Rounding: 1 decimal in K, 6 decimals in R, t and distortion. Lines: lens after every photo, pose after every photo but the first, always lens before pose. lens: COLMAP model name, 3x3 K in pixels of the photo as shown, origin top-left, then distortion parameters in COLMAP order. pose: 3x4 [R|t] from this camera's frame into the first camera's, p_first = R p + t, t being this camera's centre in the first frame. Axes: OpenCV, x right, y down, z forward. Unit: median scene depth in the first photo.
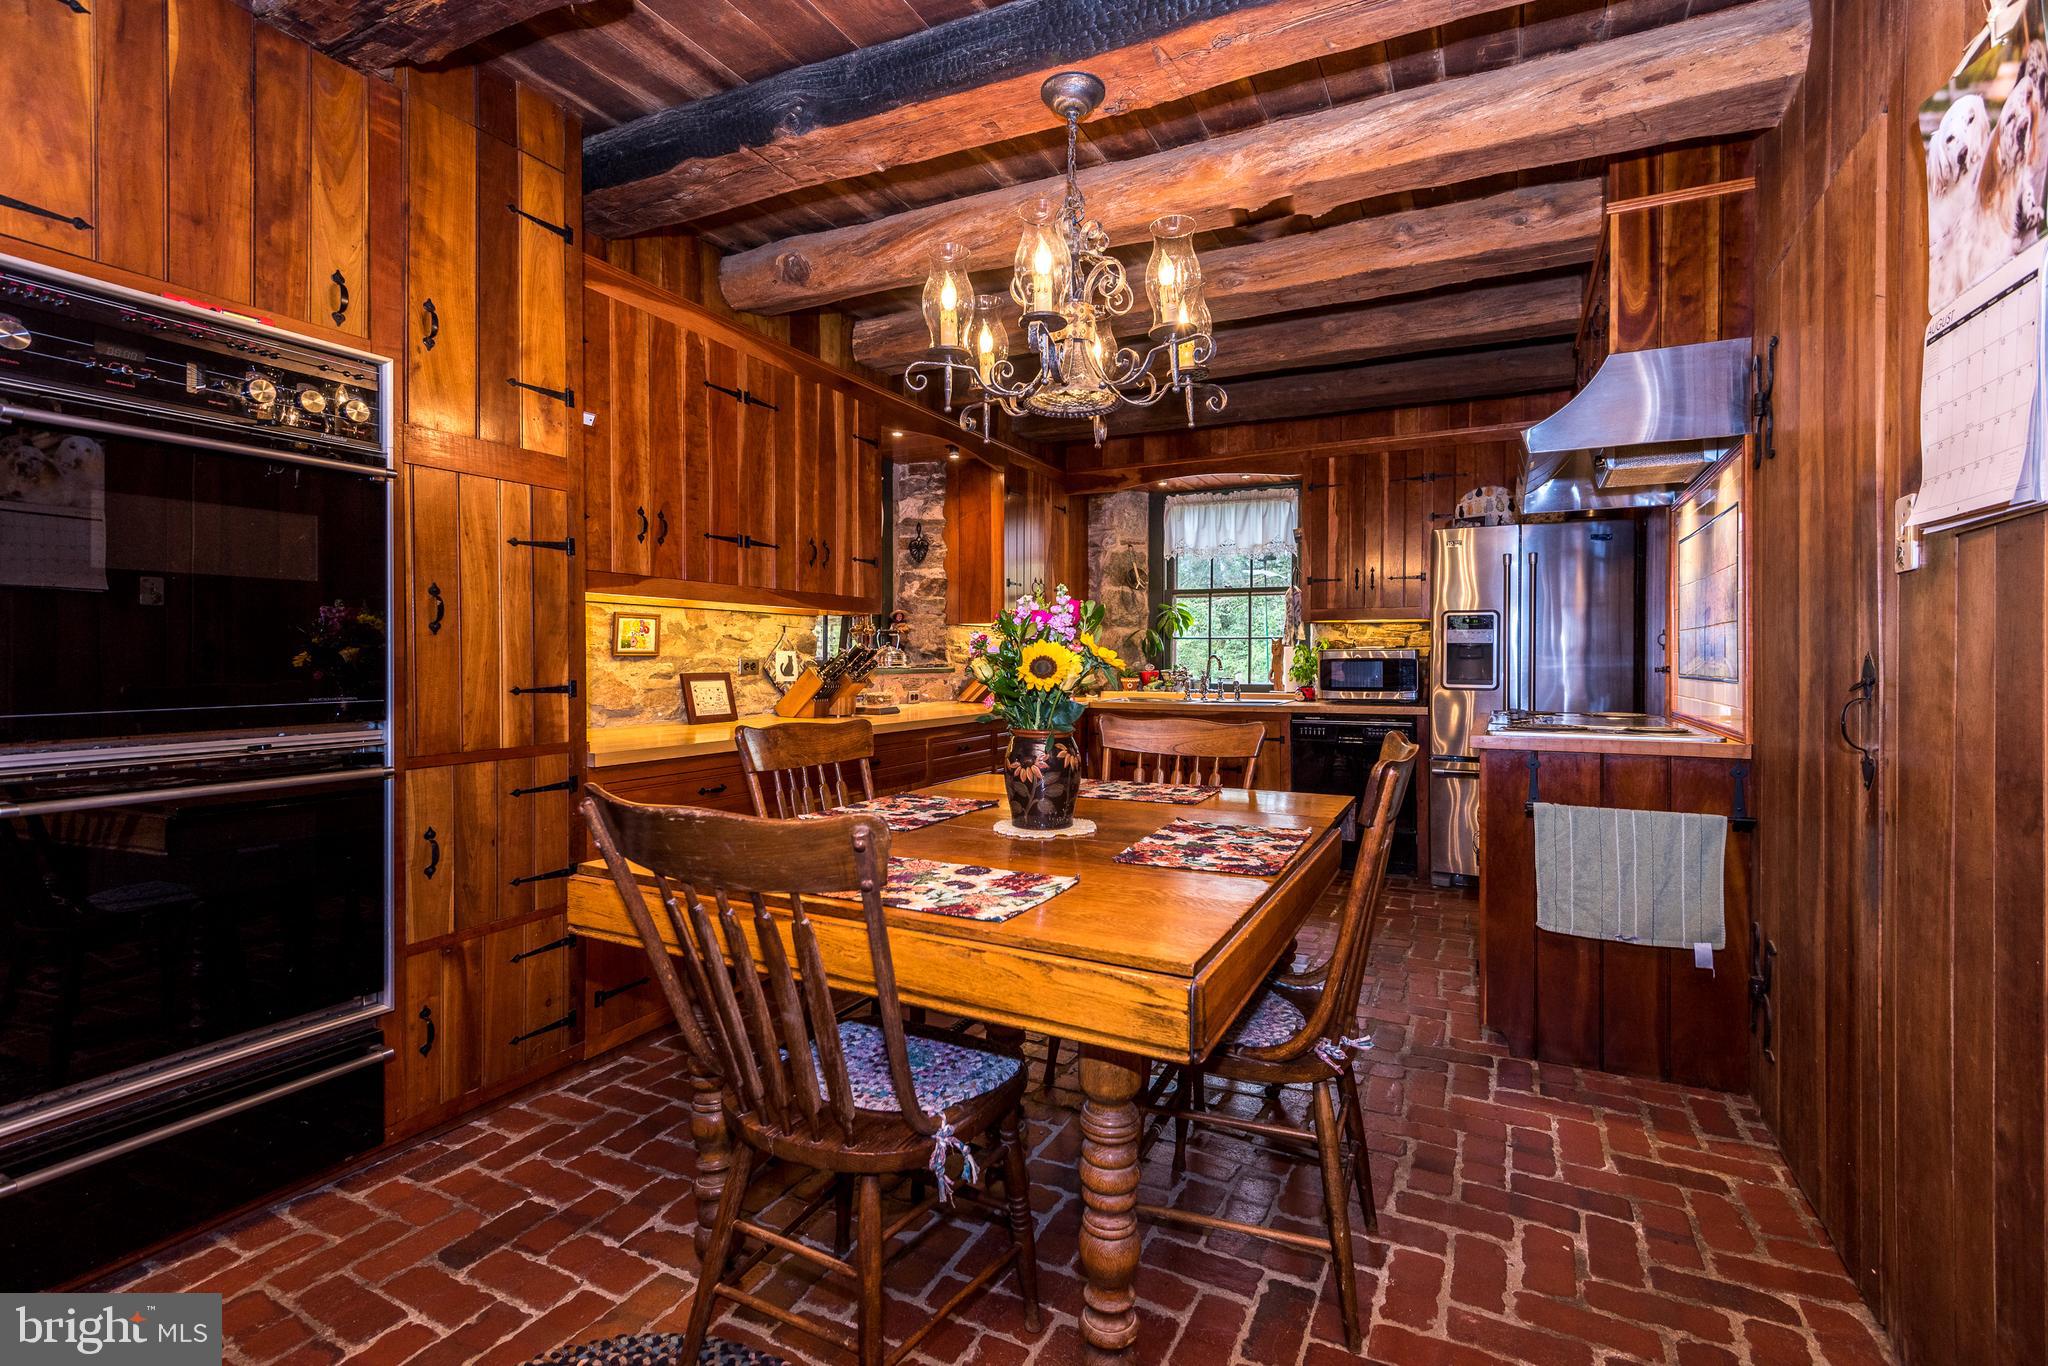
lens RADIAL K [[943.2, 0, 938.3], [0, 943.2, 647.4], [0, 0, 1]] dist [0.026466, -0.010906]
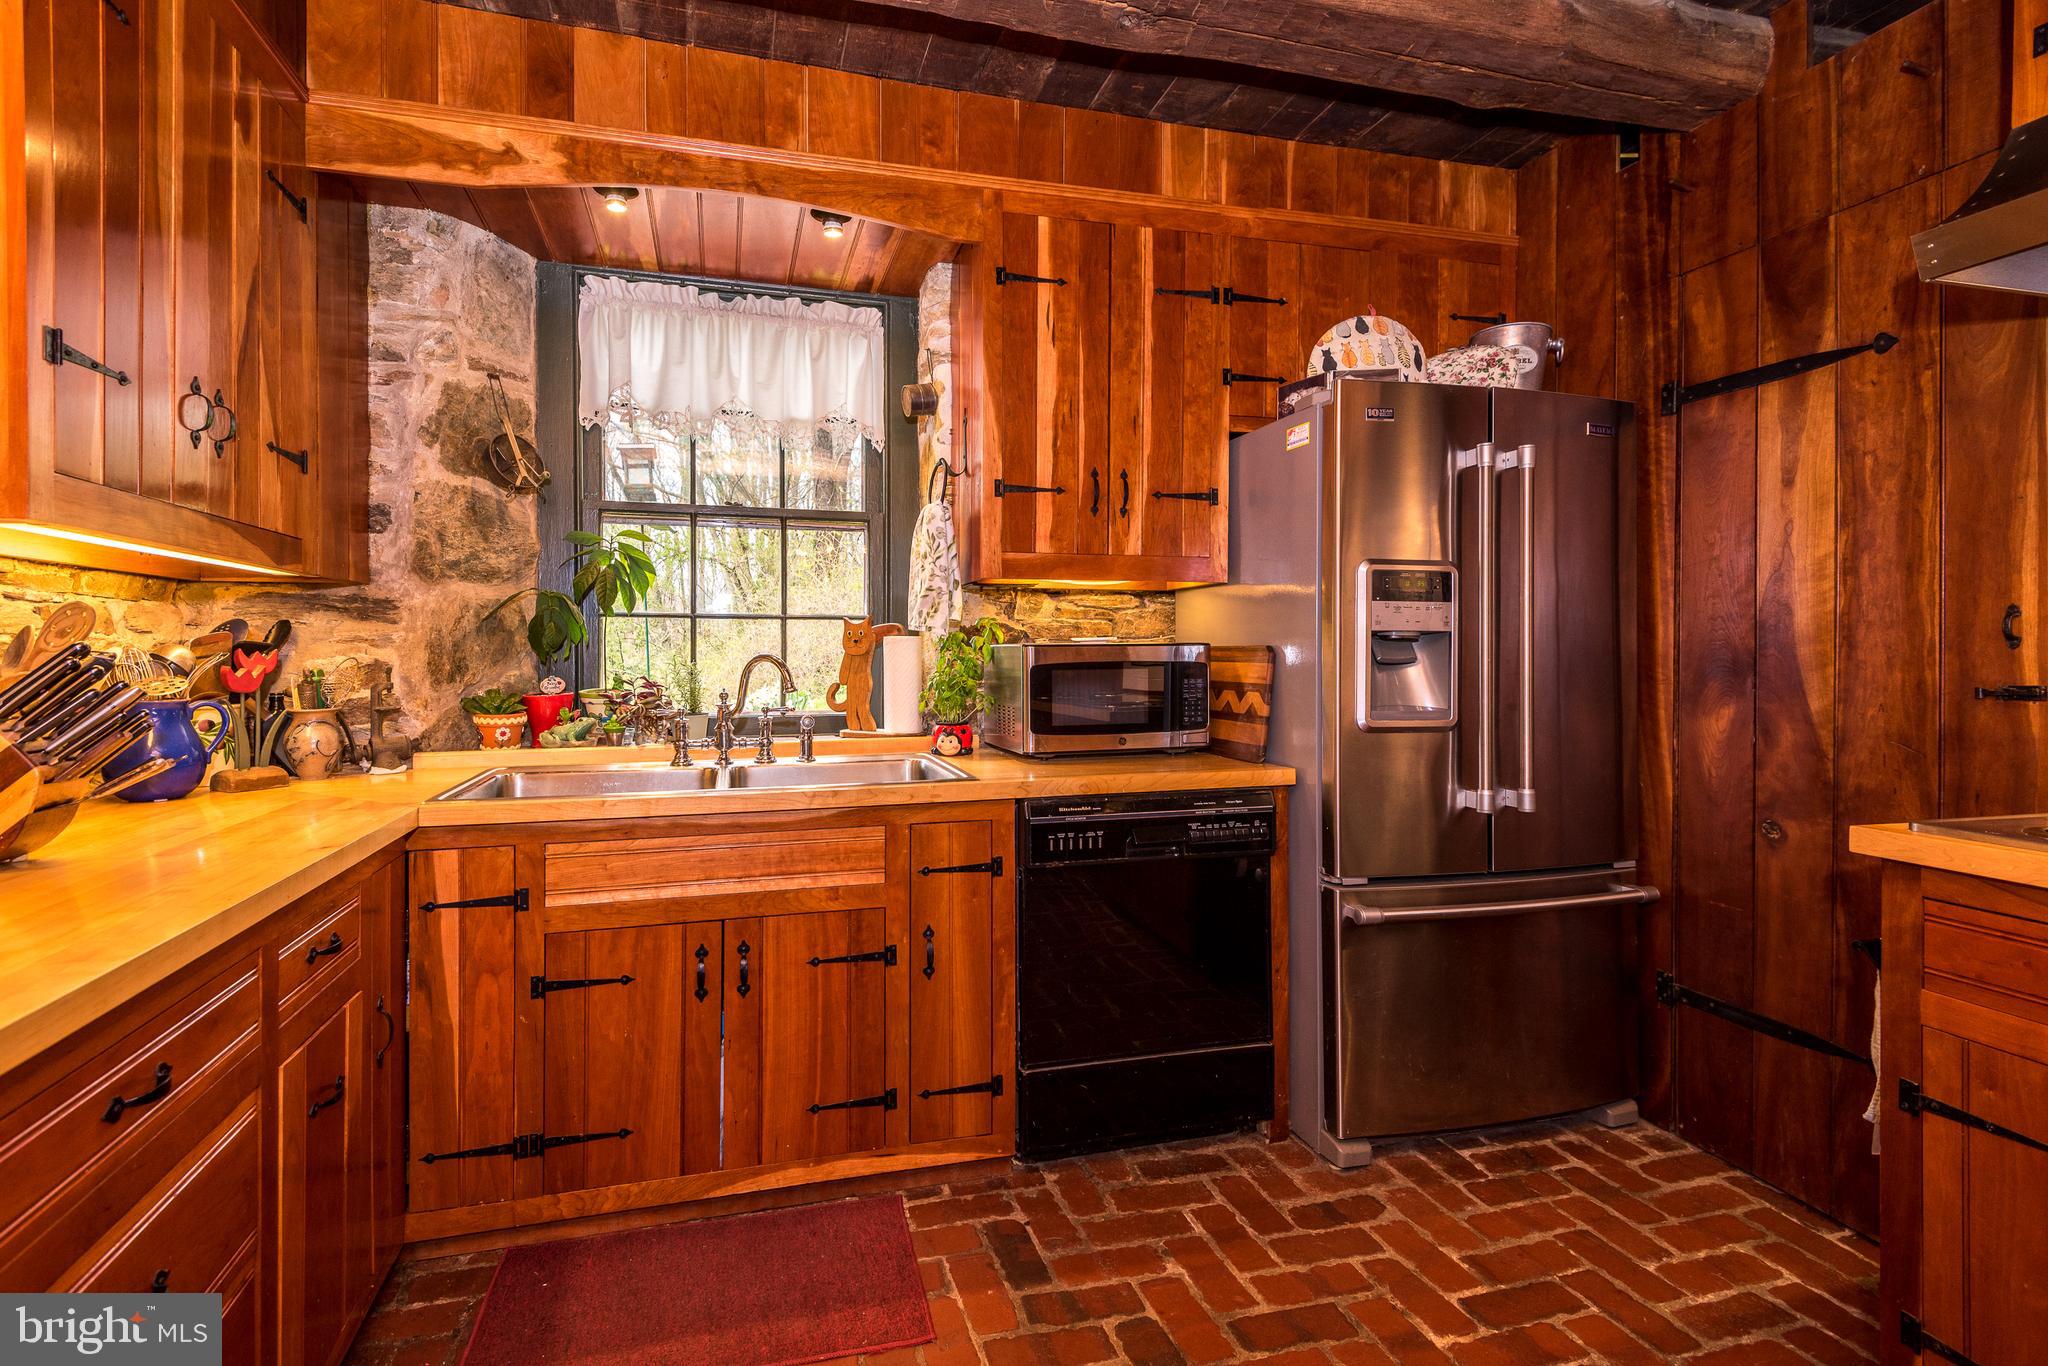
lens RADIAL K [[943.2, 0, 968.4], [0, 943.2, 646.7], [0, 0, 1]] dist [0.026466, -0.010906]
pose [[0.682995, 0.000079, 0.730423, 0.054700], [-0.005422, 0.999973, 0.004961, 0.001940], [-0.730403, -0.007349, 0.682977, 0.647886]]
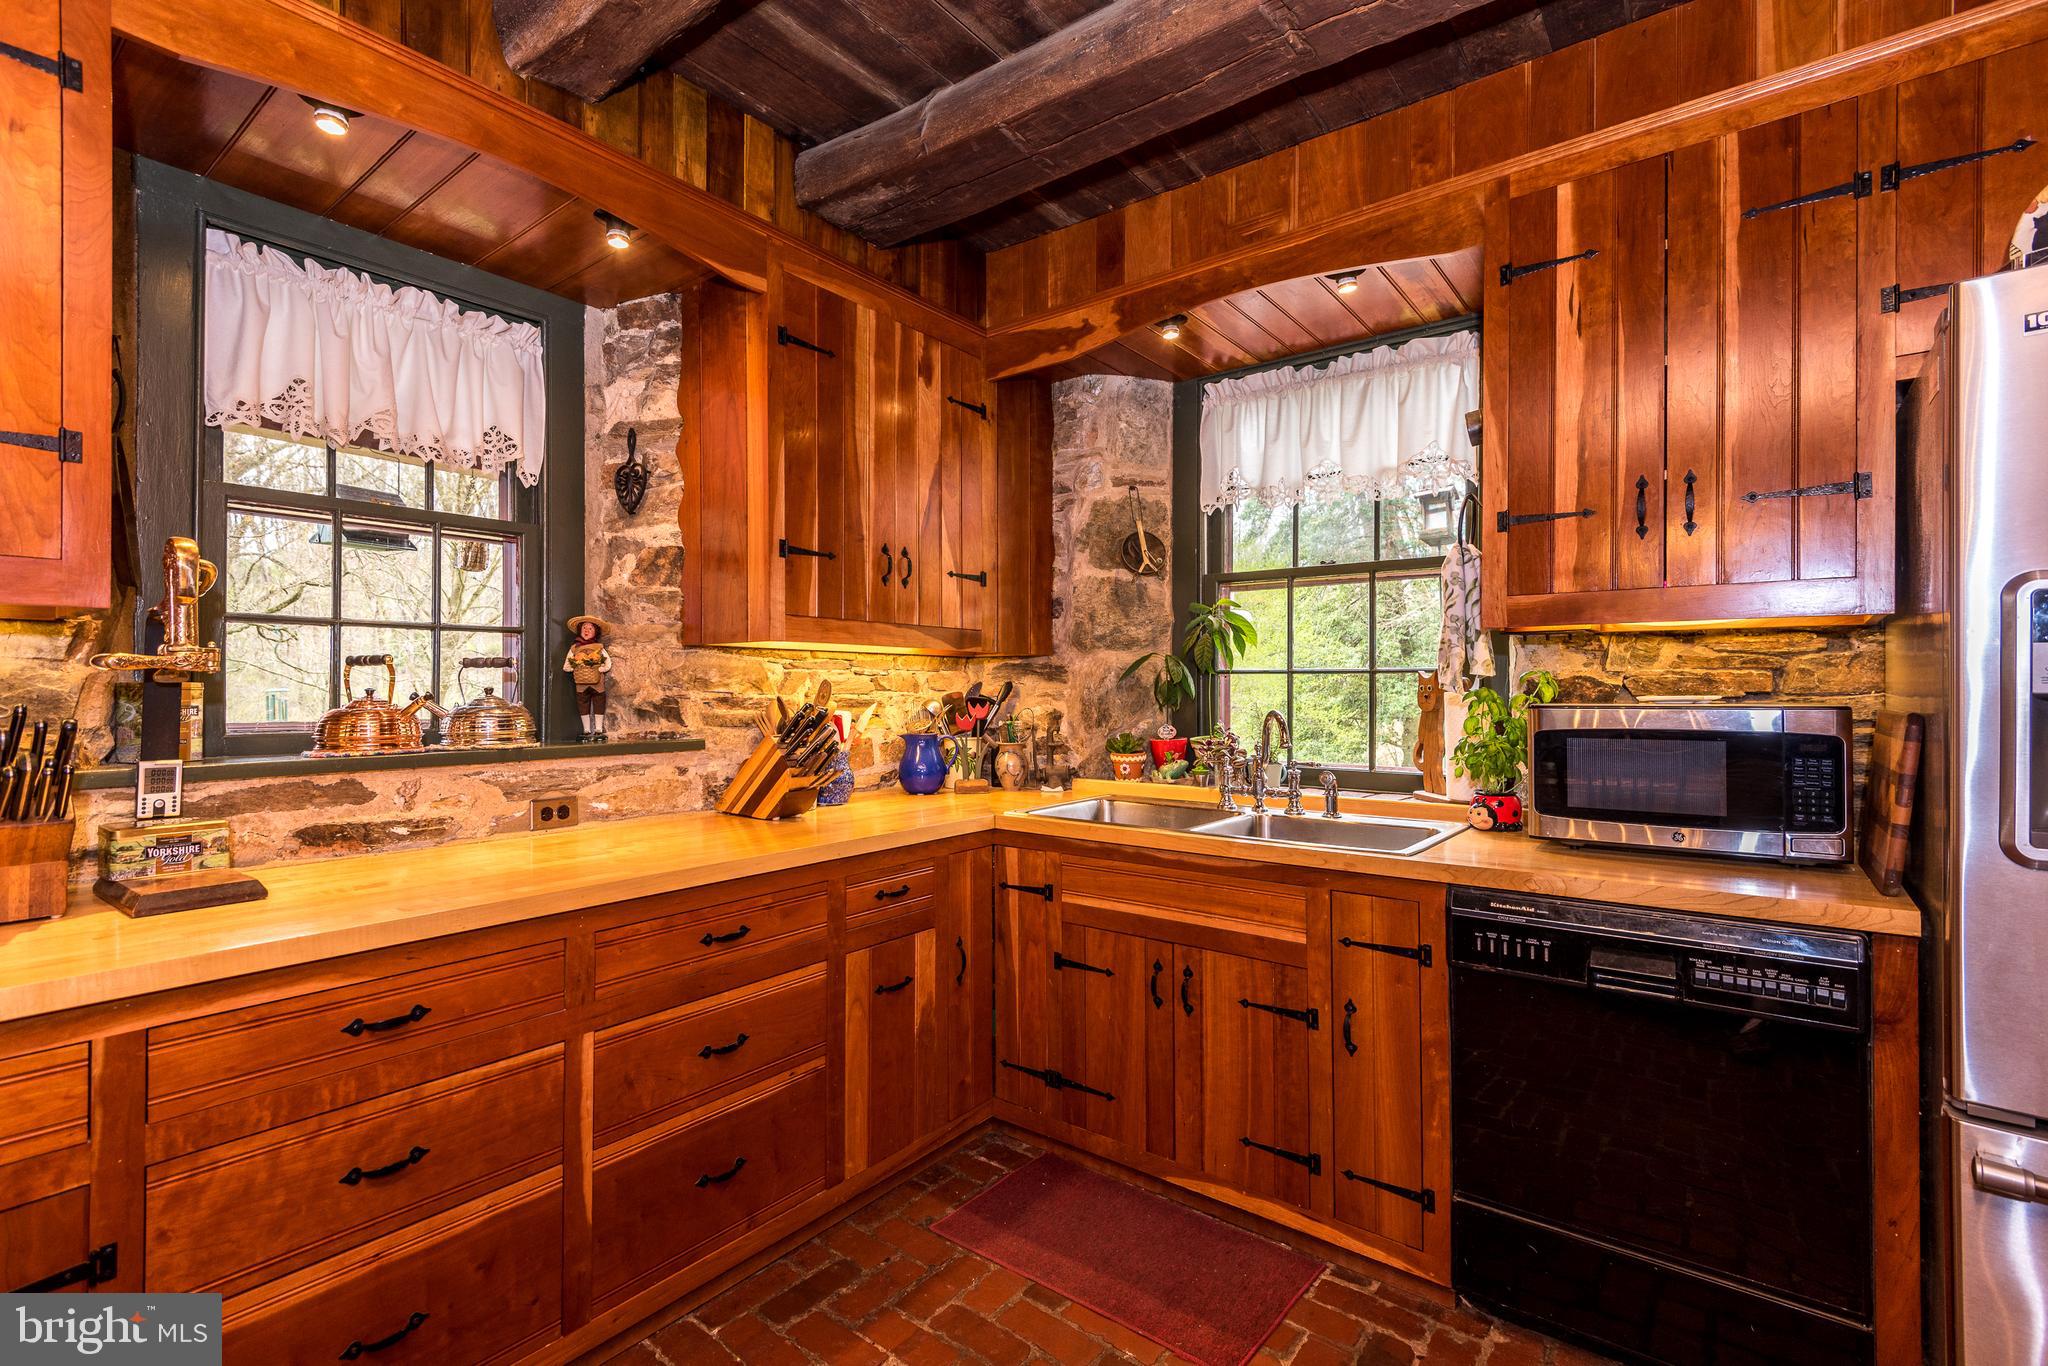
lens RADIAL K [[943.2, 0, 1028.7], [0, 943.2, 677.6], [0, 0, 1]] dist [0.026466, -0.010906]
pose [[0.994582, -0.004508, -0.103858, 0.221221], [0.004462, 0.999990, -0.000670, -0.007642], [0.103860, 0.000203, 0.994592, 0.549959]]
